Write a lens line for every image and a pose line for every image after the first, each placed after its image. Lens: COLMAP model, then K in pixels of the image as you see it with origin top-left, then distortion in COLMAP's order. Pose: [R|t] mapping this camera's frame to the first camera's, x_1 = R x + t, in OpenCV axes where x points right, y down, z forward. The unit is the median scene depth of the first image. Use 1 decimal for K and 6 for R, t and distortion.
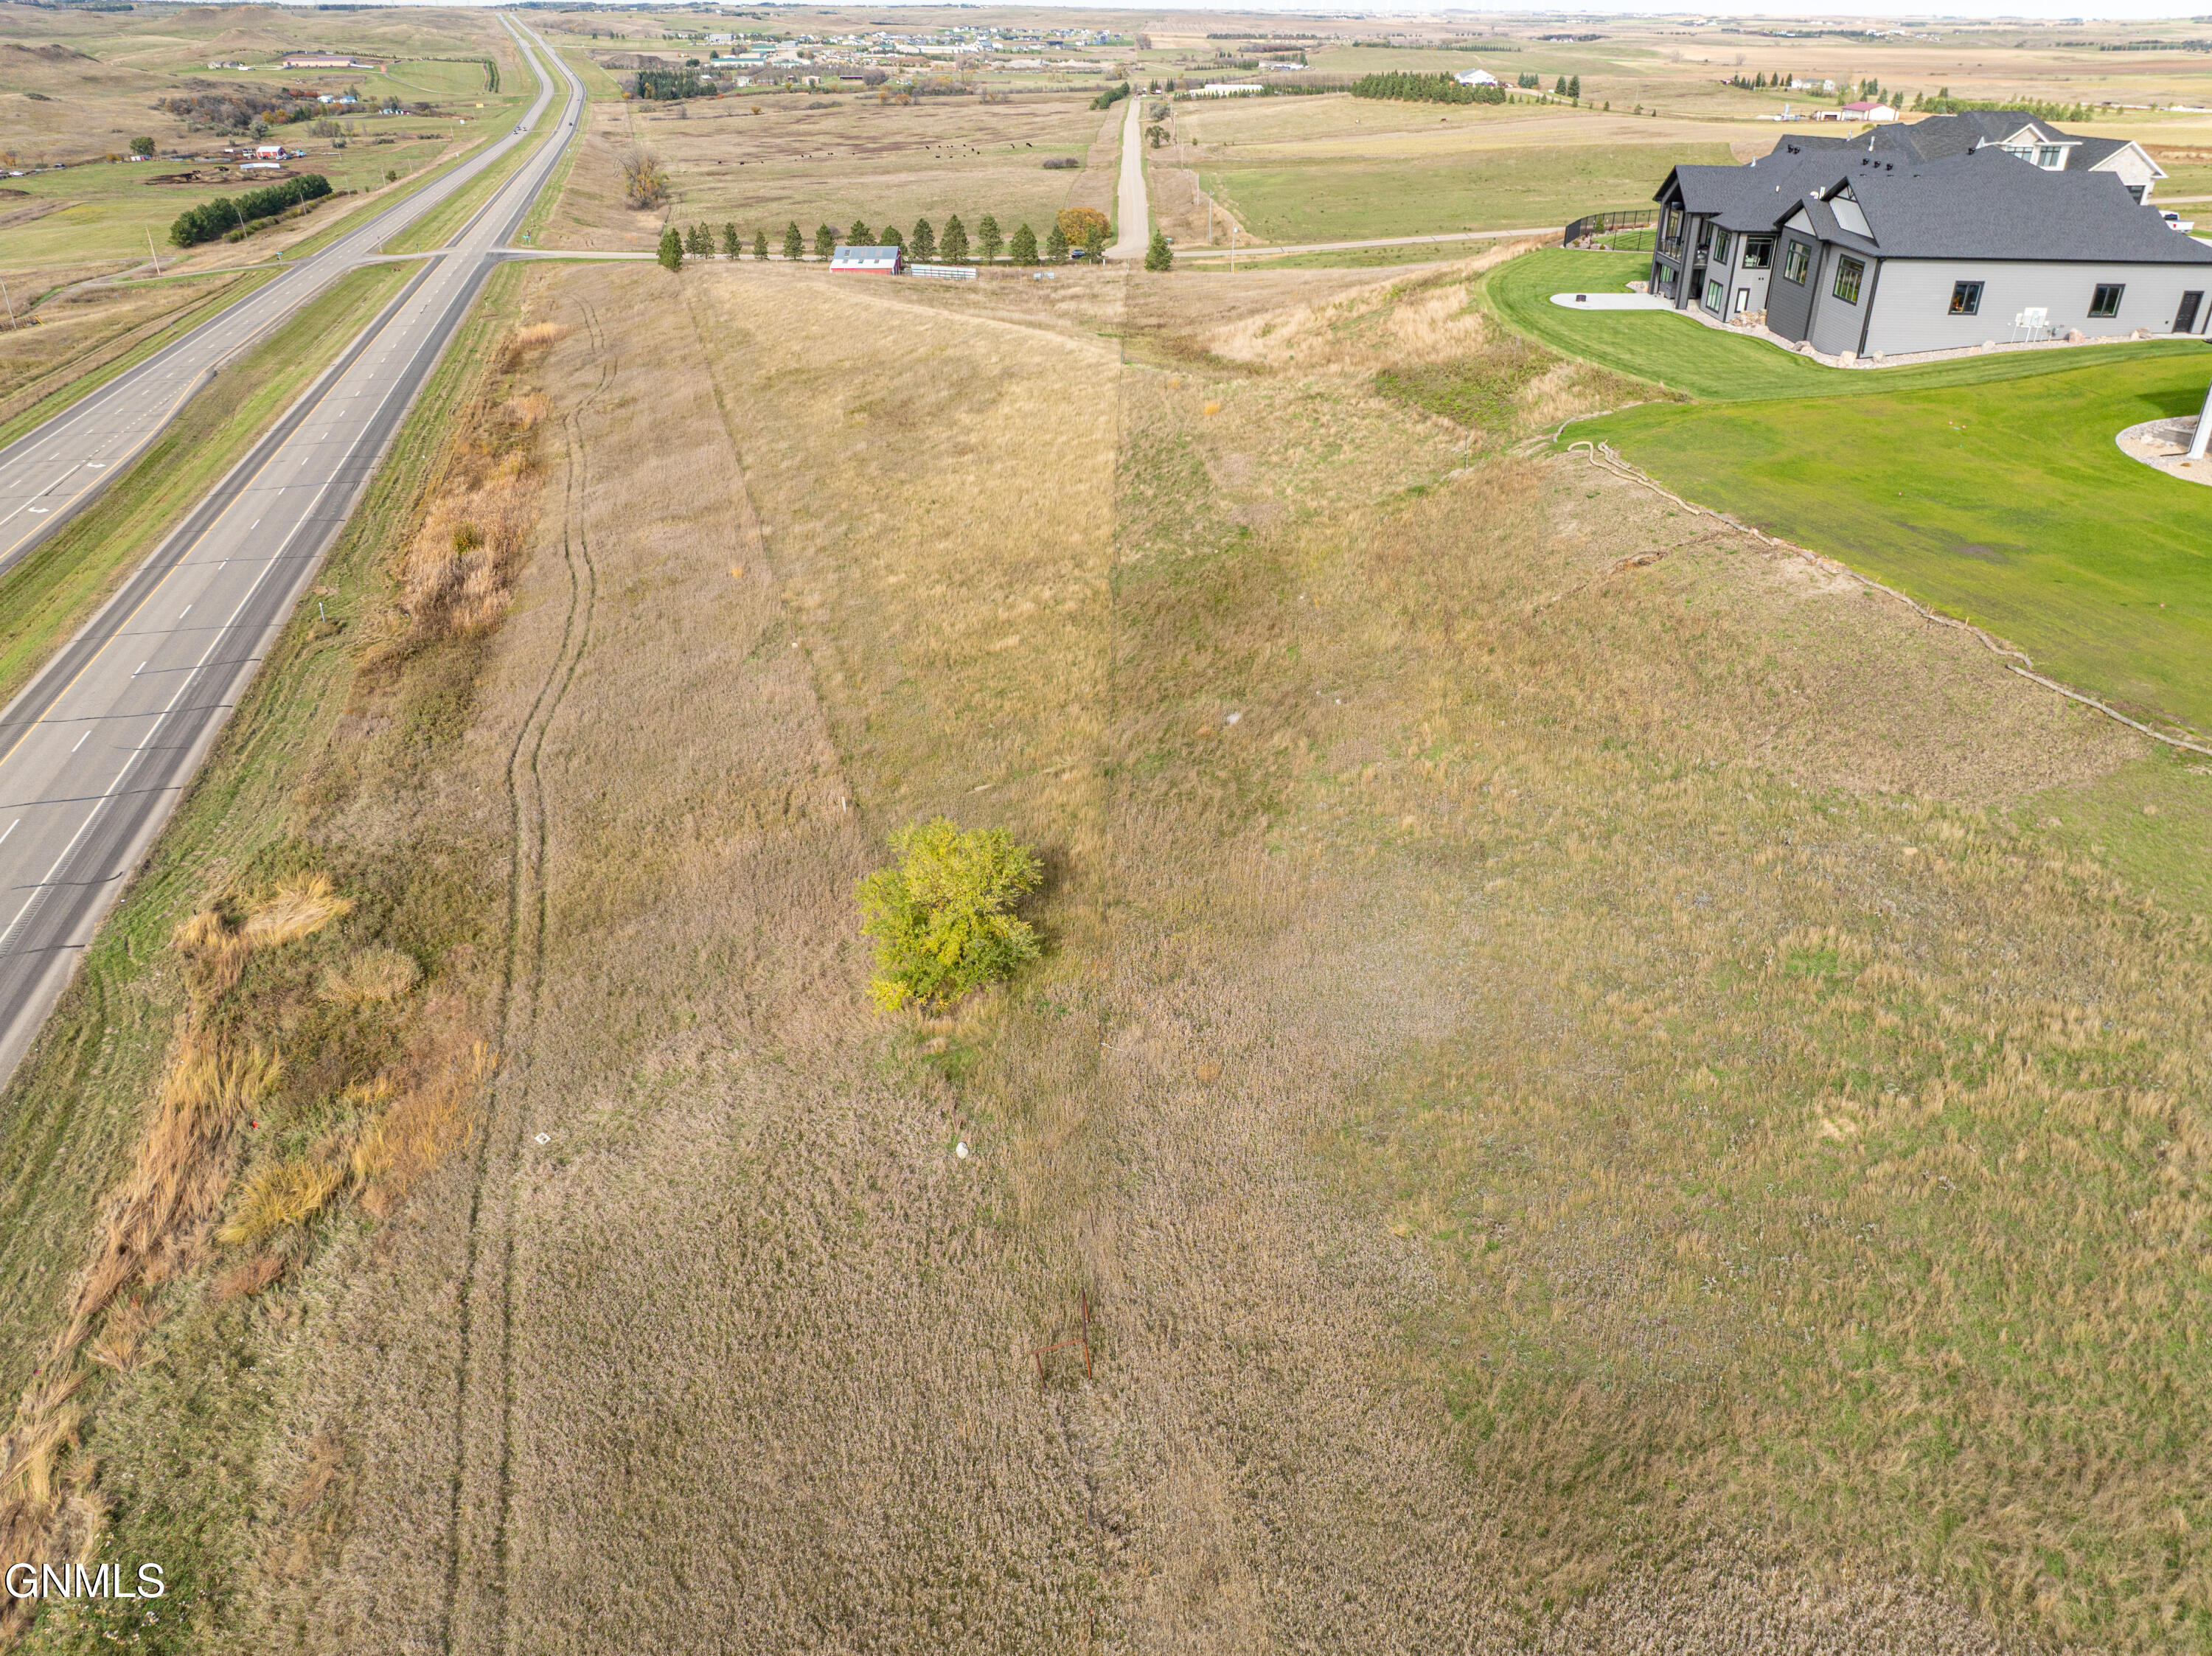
lens RADIAL K [[1559.8, 0, 1110.1], [0, 1559.8, 821.5], [0, 0, 1]] dist [-0.049927, 0.018519]
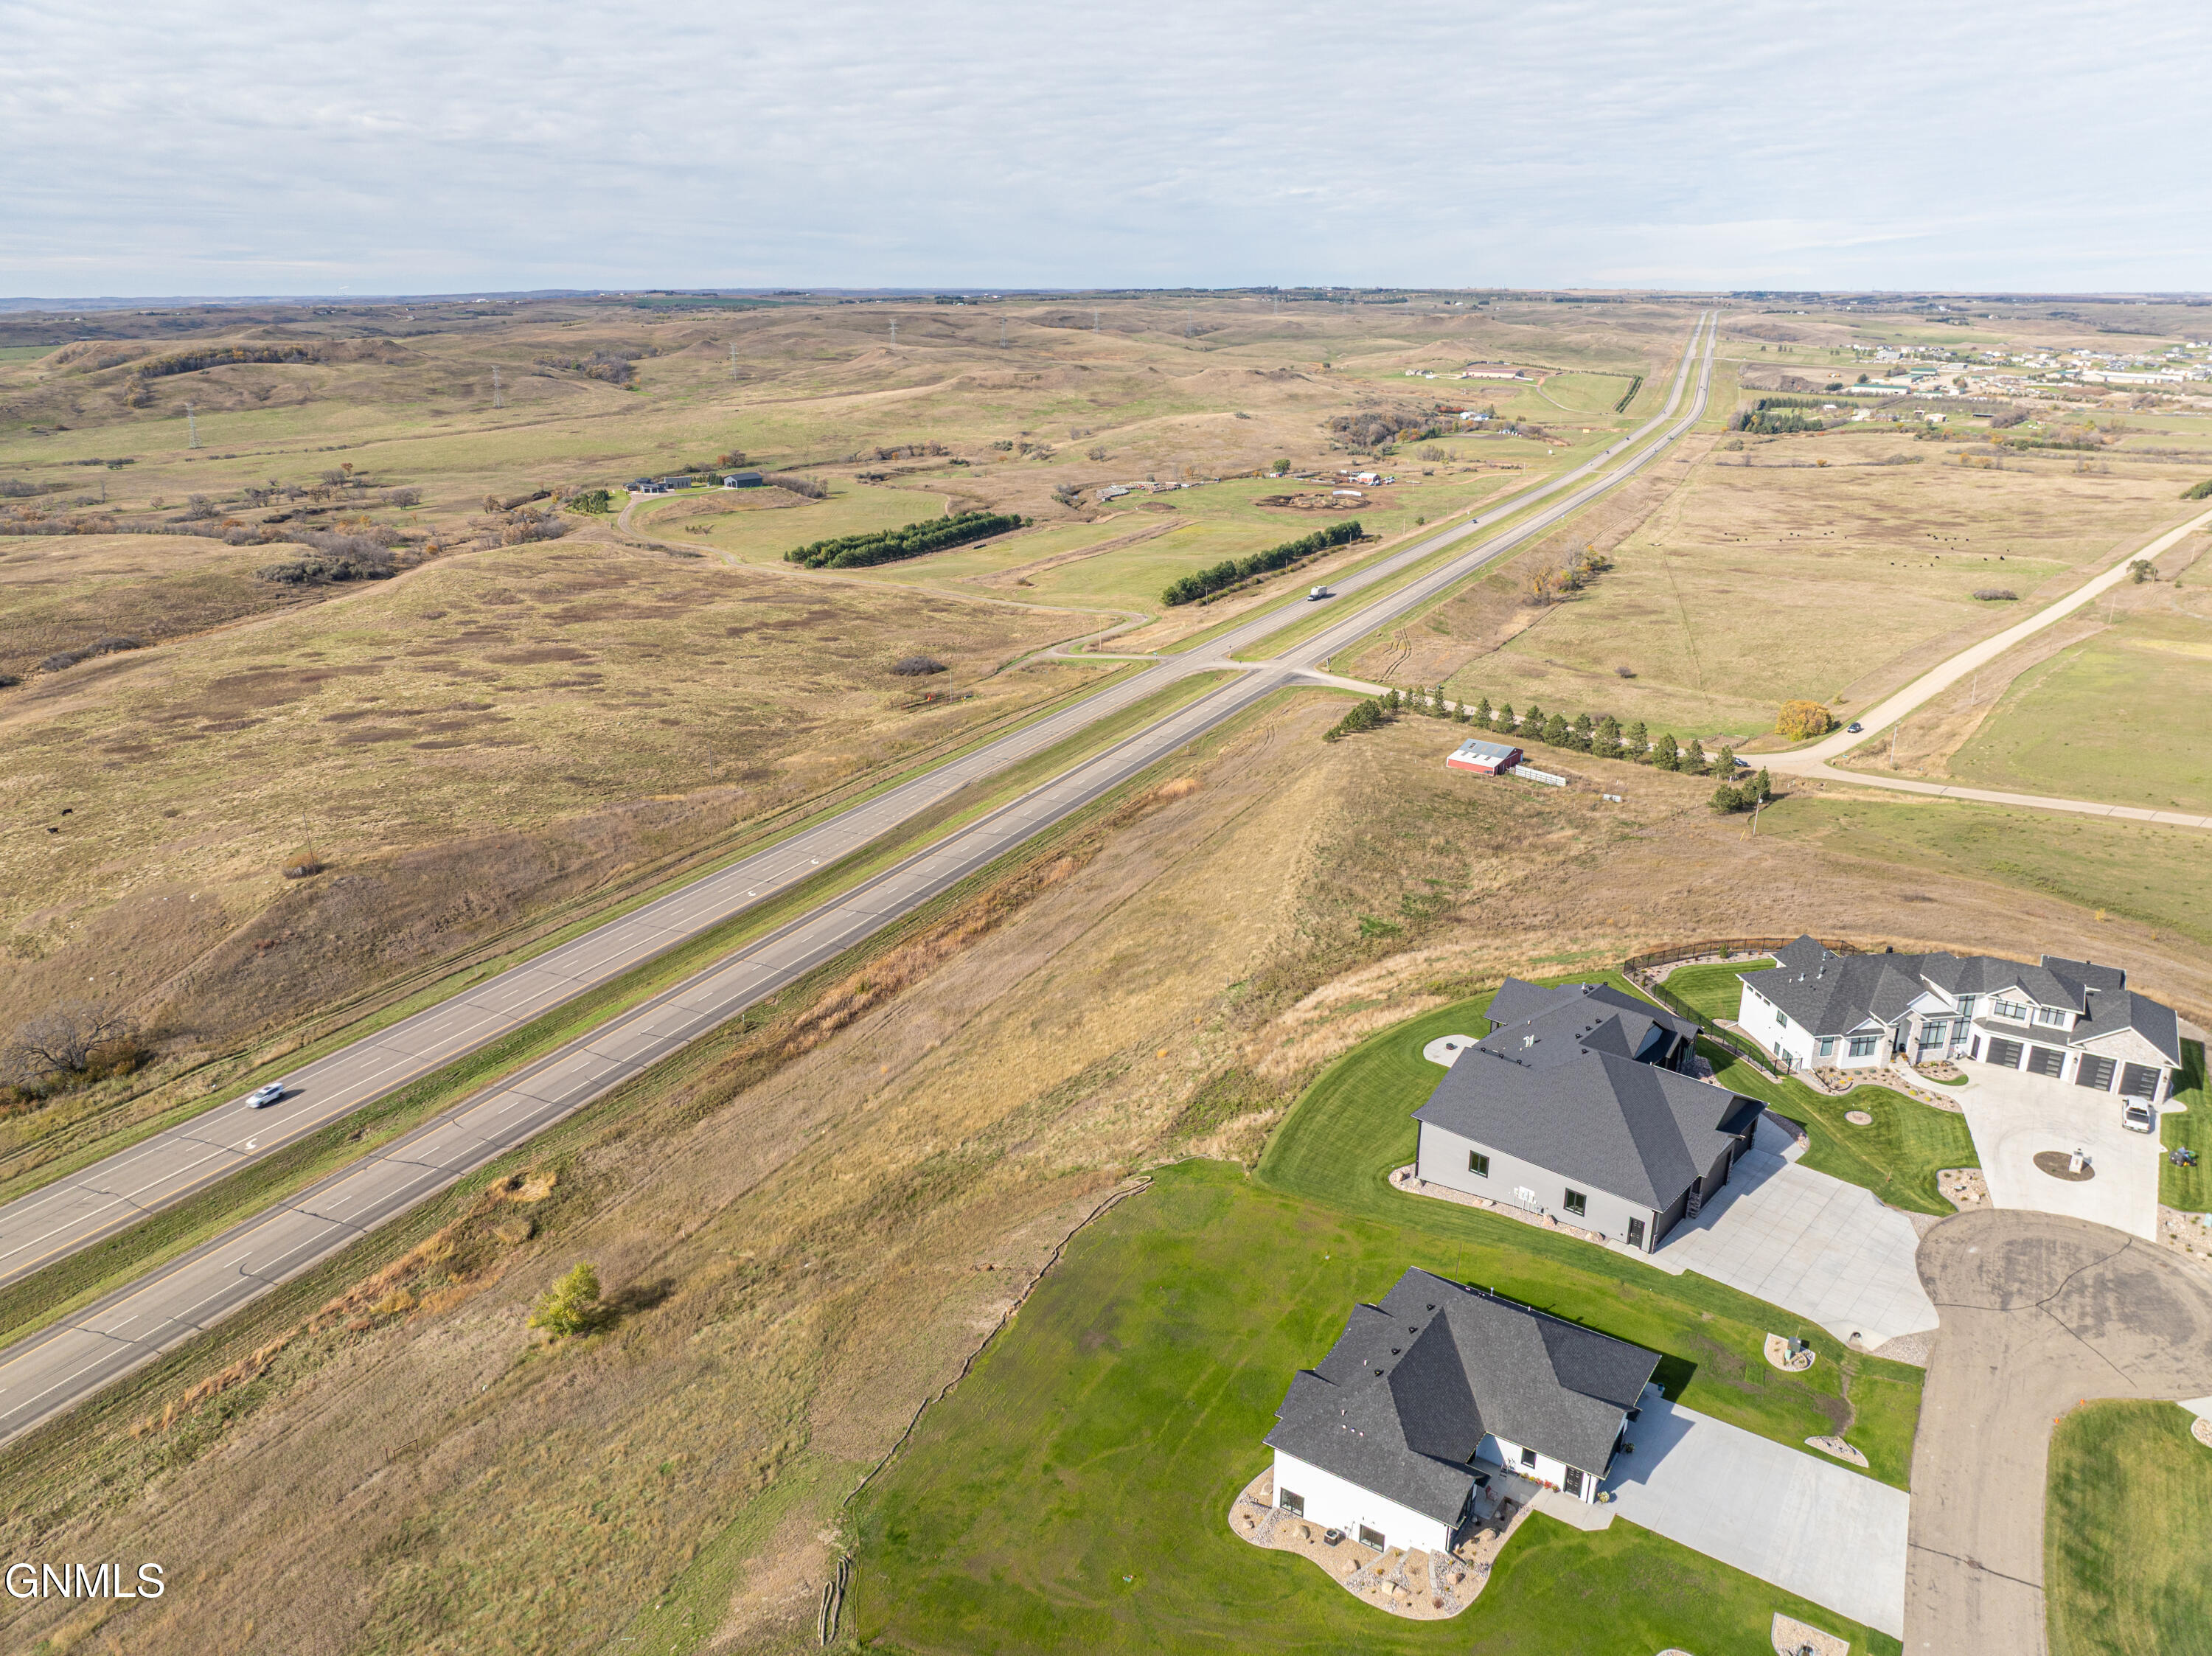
lens RADIAL K [[1544.9, 0, 1111.9], [0, 1544.9, 874.1], [0, 0, 1]] dist [-0.053506, 0.027279]
pose [[0.757374, 0.228349, -0.611752, 0.342217], [-0.299391, 0.954020, -0.014552, -0.147673], [0.580301, 0.194174, 0.790916, -0.101408]]
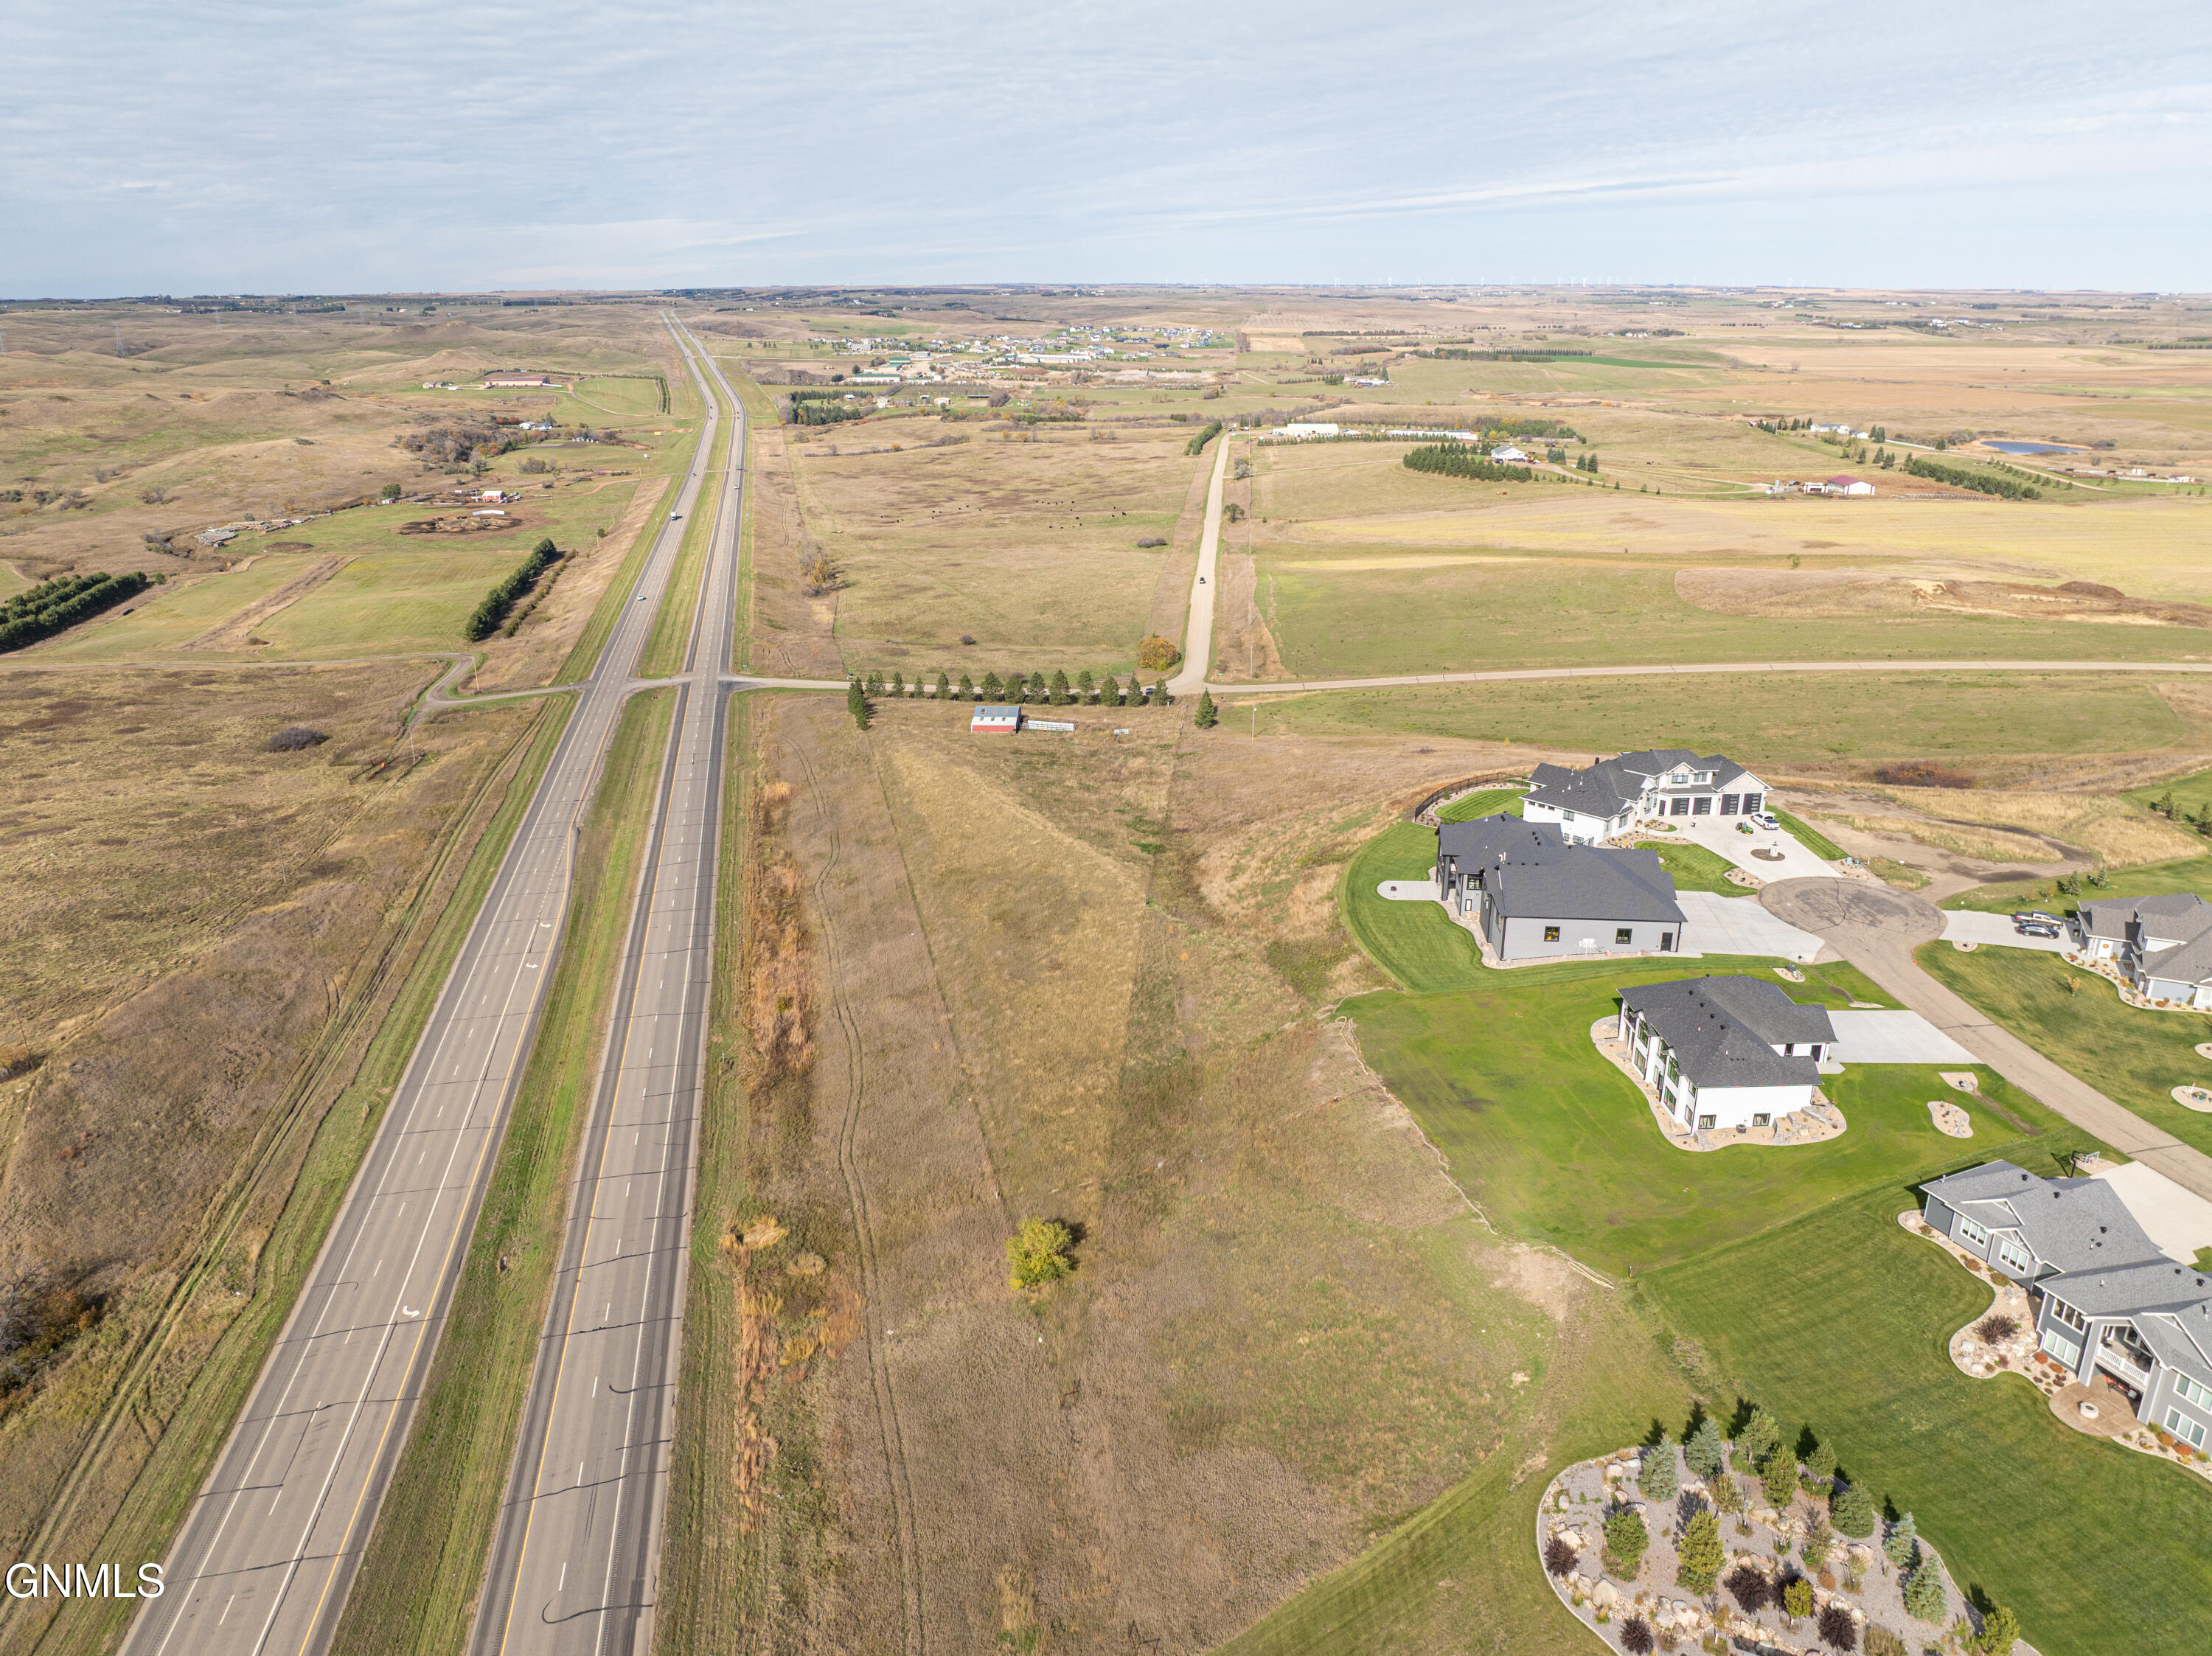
lens RADIAL K [[1551.6, 0, 1109.0], [0, 1551.6, 833.2], [0, 0, 1]] dist [-0.044078, 0.022849]
pose [[0.997744, 0.015648, -0.065286, 0.034605], [-0.024735, 0.989730, -0.140795, -0.054264], [0.062413, 0.142092, 0.987884, -0.331576]]
